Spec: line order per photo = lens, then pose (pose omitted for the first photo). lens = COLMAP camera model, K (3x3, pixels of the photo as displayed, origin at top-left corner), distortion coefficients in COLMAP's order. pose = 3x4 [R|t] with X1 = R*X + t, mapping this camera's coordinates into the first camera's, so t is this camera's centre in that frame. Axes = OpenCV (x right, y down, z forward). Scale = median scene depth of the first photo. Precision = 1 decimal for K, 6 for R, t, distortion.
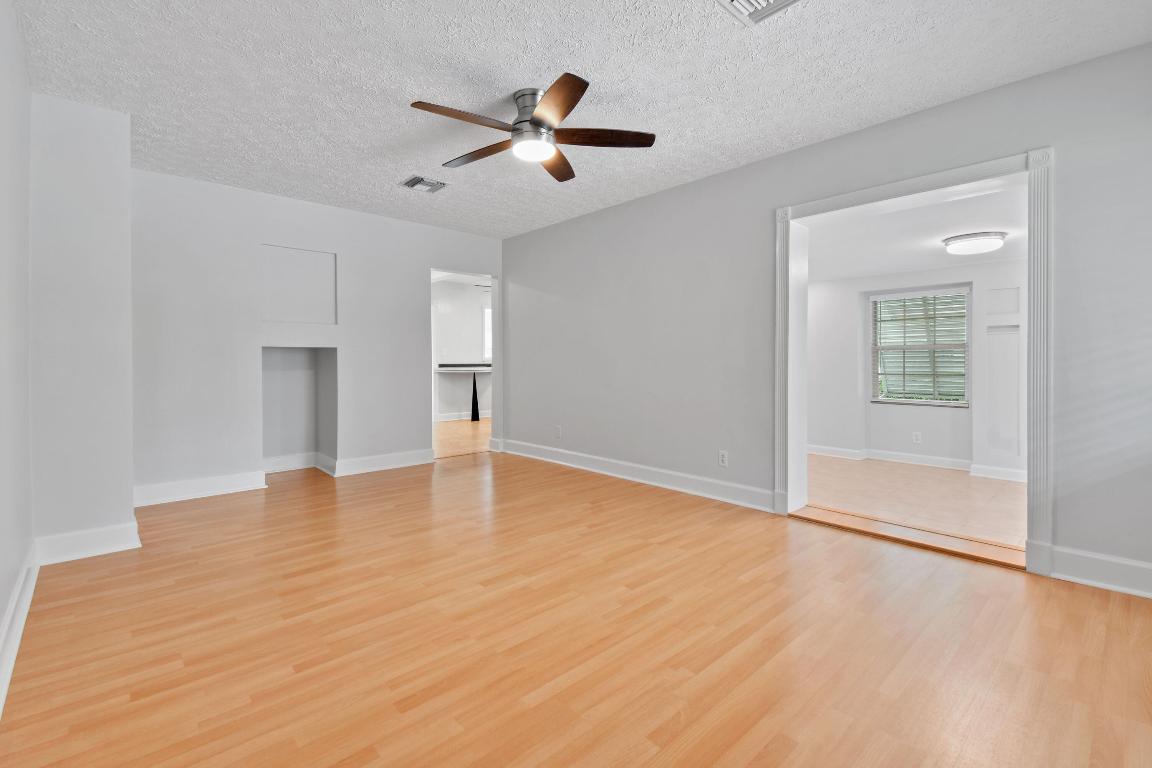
lens RADIAL K [[513.6, 0, 577.8], [0, 513.6, 383.5], [0, 0, 1]] dist [0.033245, -0.024514]
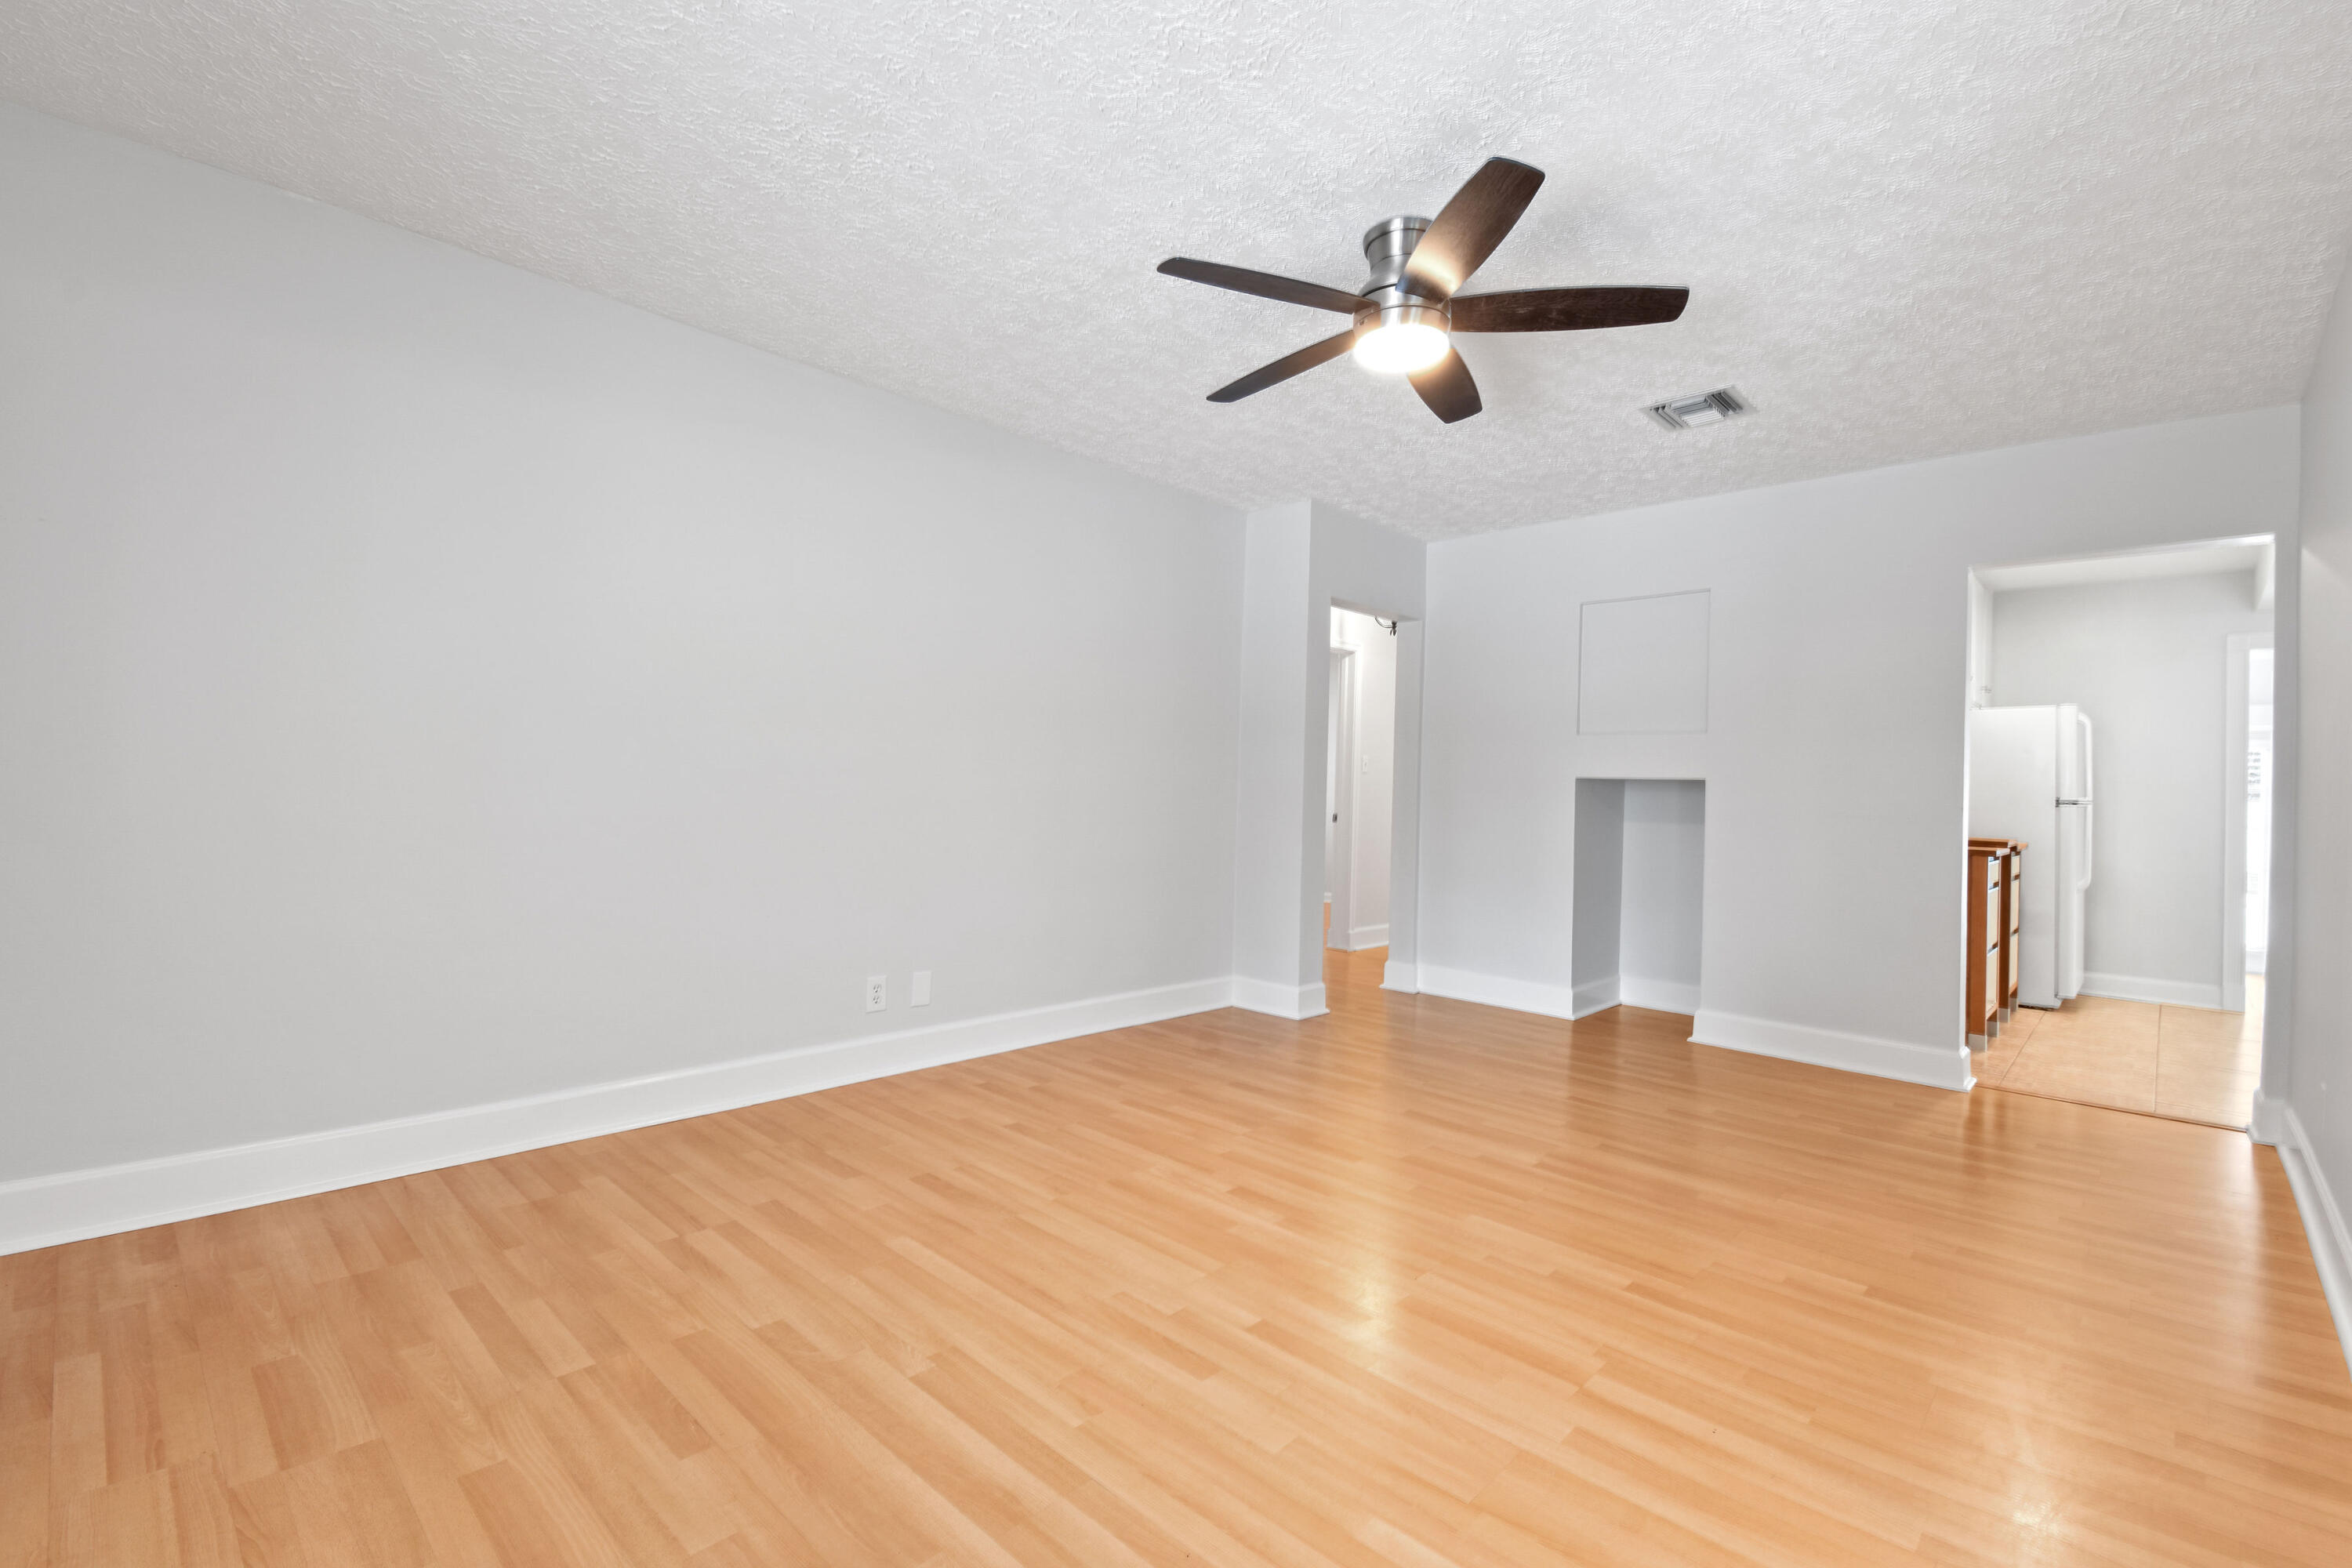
lens RADIAL K [[1048.7, 0, 1179.6], [0, 1048.7, 783.1], [0, 0, 1]] dist [0.033245, -0.024514]
pose [[0.054655, 0.001675, -0.998504, 1.097075], [-0.079613, 0.996822, -0.002685, -0.047042], [0.995326, 0.079641, 0.054615, 0.977215]]
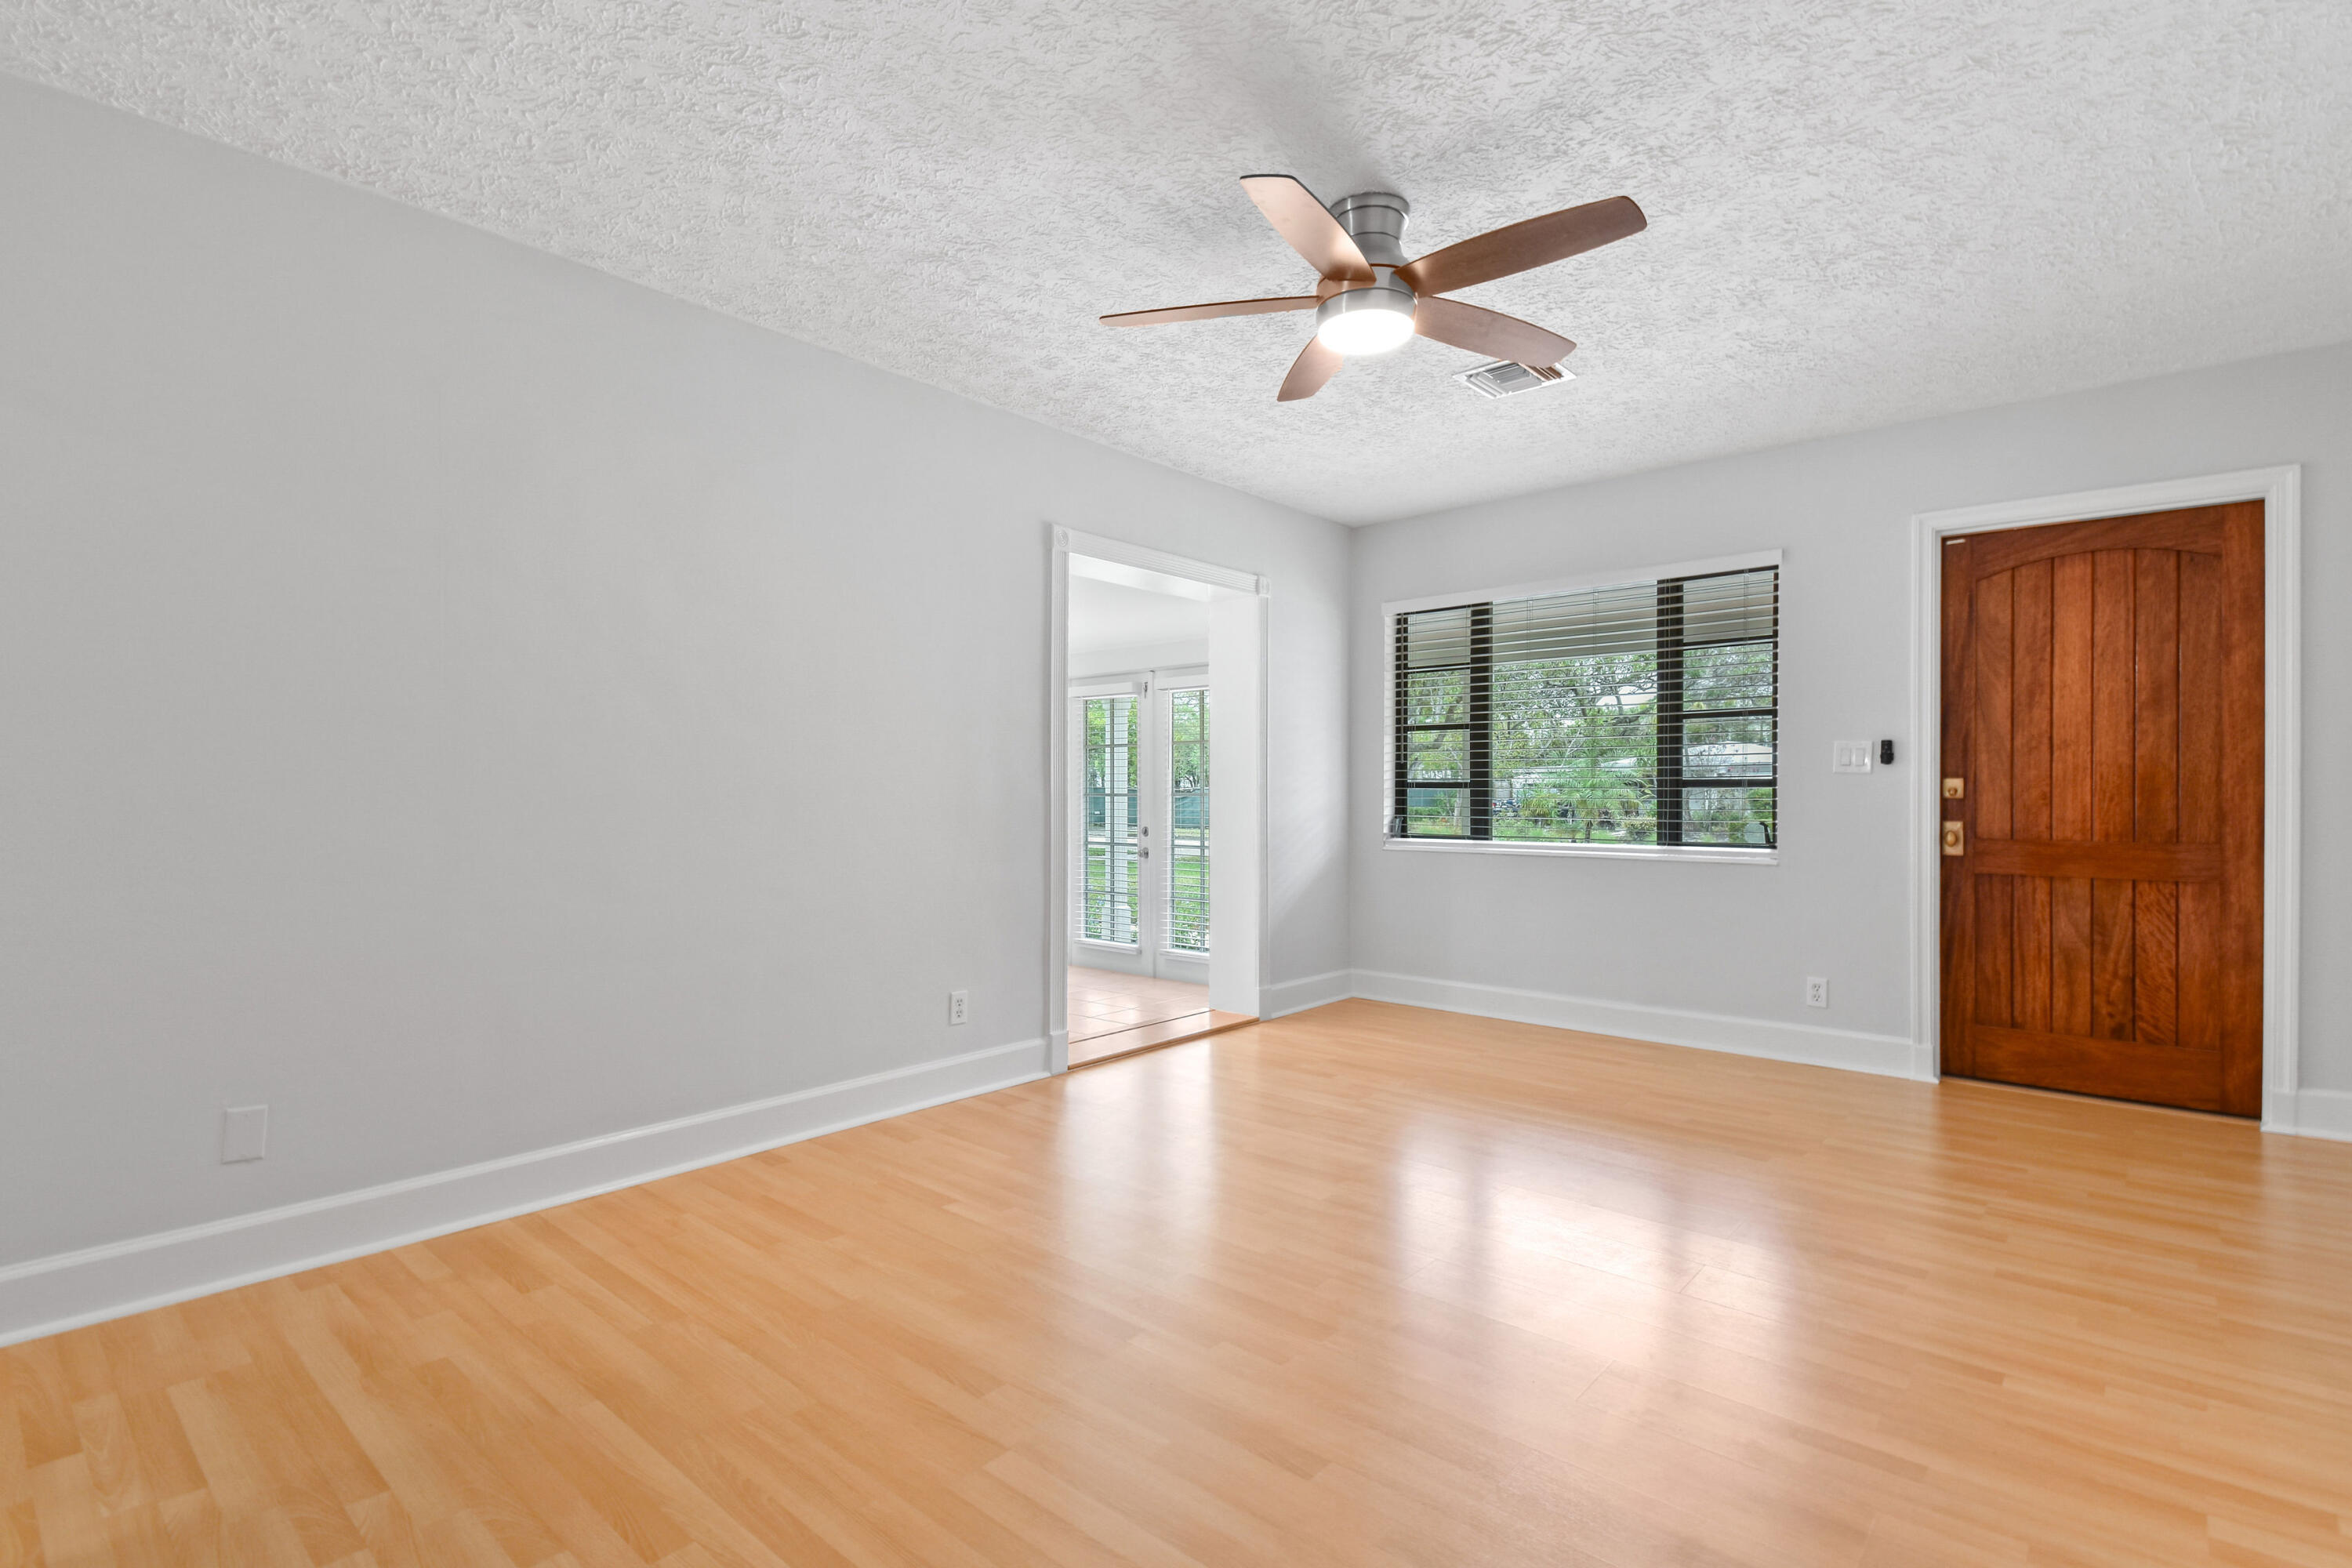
lens RADIAL K [[1095.8, 0, 1206.0], [0, 1095.8, 788.1], [0, 0, 1]] dist [0.032494, -0.029458]
pose [[-0.117762, 0.009007, 0.993001, -1.318077], [0.054504, 0.998510, -0.002594, -0.066106], [-0.991545, 0.053817, -0.118077, 1.605208]]
